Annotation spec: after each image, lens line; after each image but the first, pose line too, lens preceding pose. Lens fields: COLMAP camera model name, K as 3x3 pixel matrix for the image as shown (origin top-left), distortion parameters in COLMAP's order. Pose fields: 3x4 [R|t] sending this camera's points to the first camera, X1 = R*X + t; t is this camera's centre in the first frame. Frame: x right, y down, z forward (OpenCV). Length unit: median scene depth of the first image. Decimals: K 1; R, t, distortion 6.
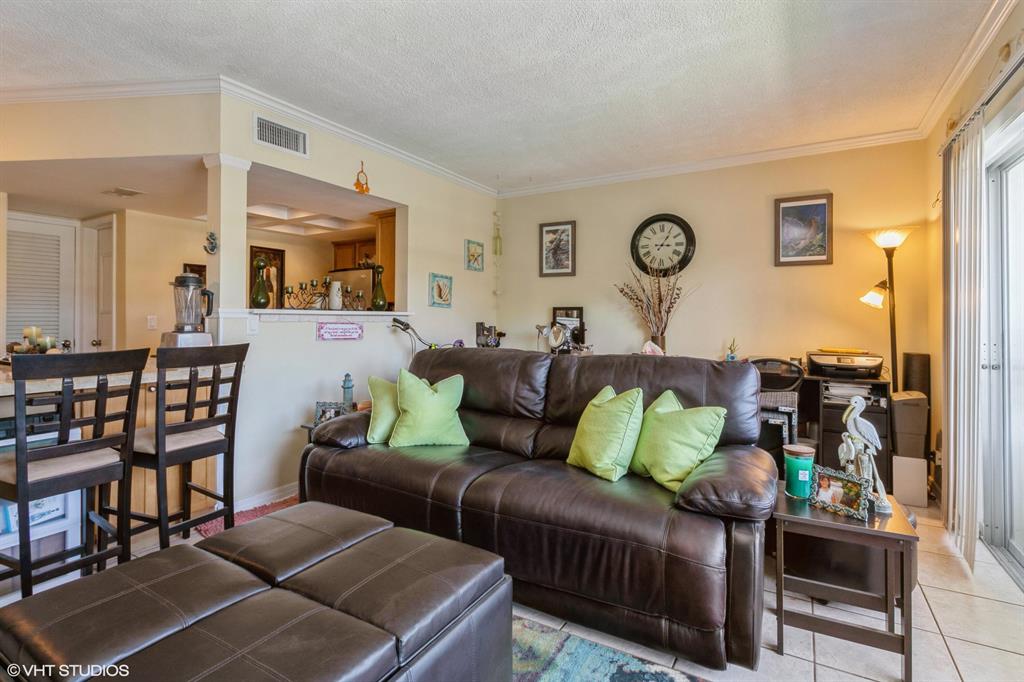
lens RADIAL K [[488.8, 0, 491.1], [0, 488.8, 318.6], [0, 0, 1]] dist [-0.002190, 0.001983]
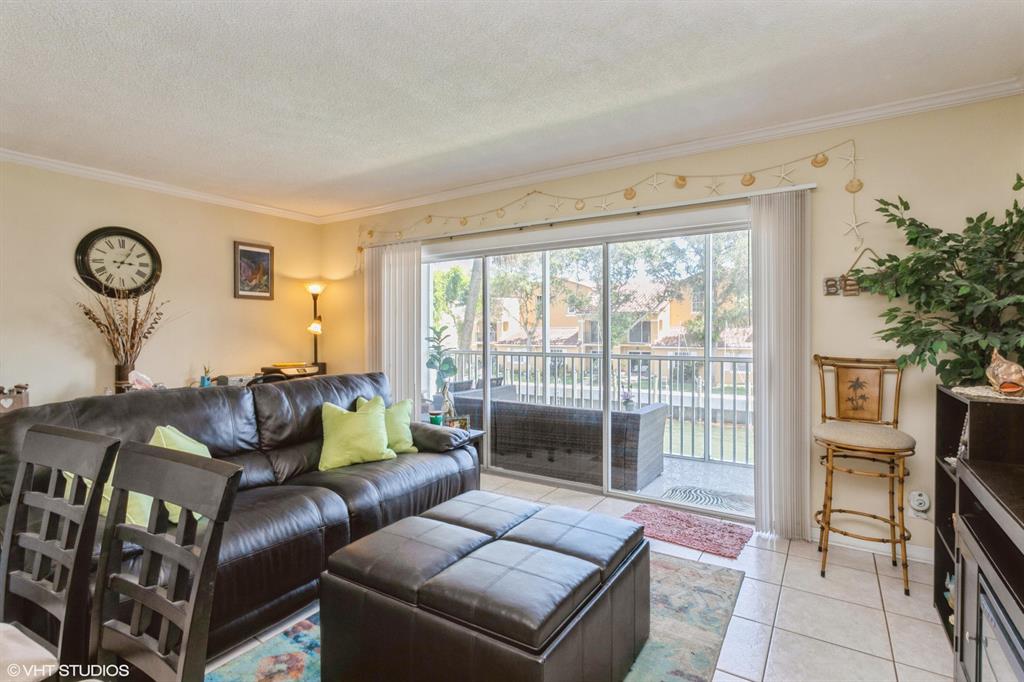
lens RADIAL K [[488.8, 0, 521.3], [0, 488.8, 332.9], [0, 0, 1]] dist [-0.002190, 0.001983]
pose [[0.022129, -0.012847, 0.999673, -0.685708], [0.002121, 0.999916, 0.012803, -0.042110], [-0.999753, 0.001837, 0.022154, 0.329592]]
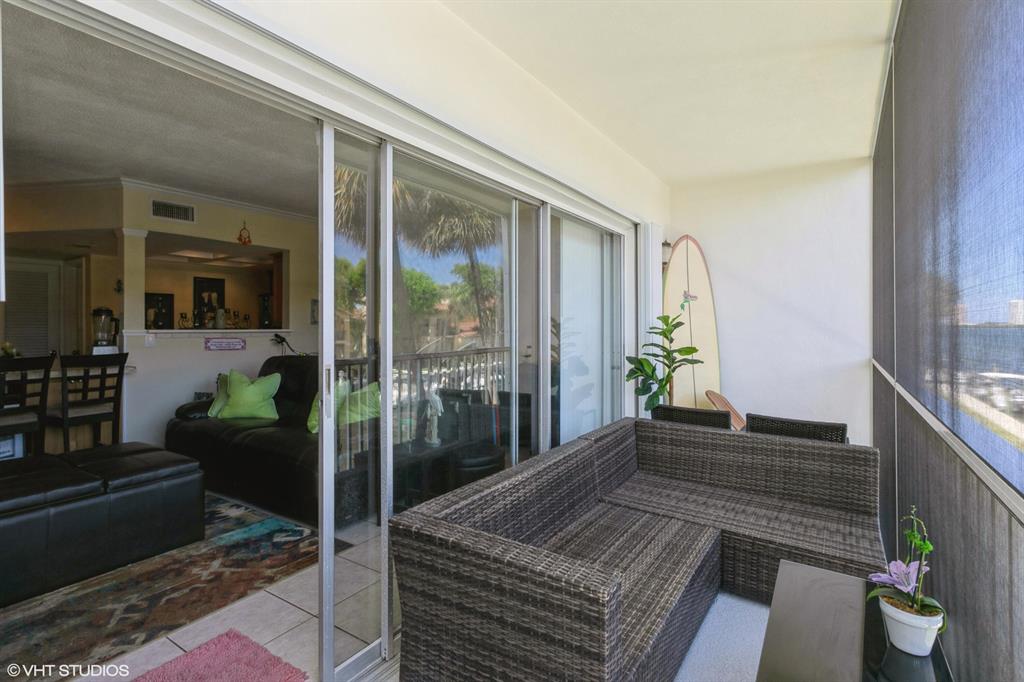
lens RADIAL K [[488.8, 0, 506.1], [0, 488.8, 335.4], [0, 0, 1]] dist [-0.002190, 0.001983]
pose [[0.999071, -0.002636, -0.043024, 0.579817], [0.003418, 0.999830, 0.018115, -0.022387], [0.042969, -0.018245, 0.998910, -0.389531]]
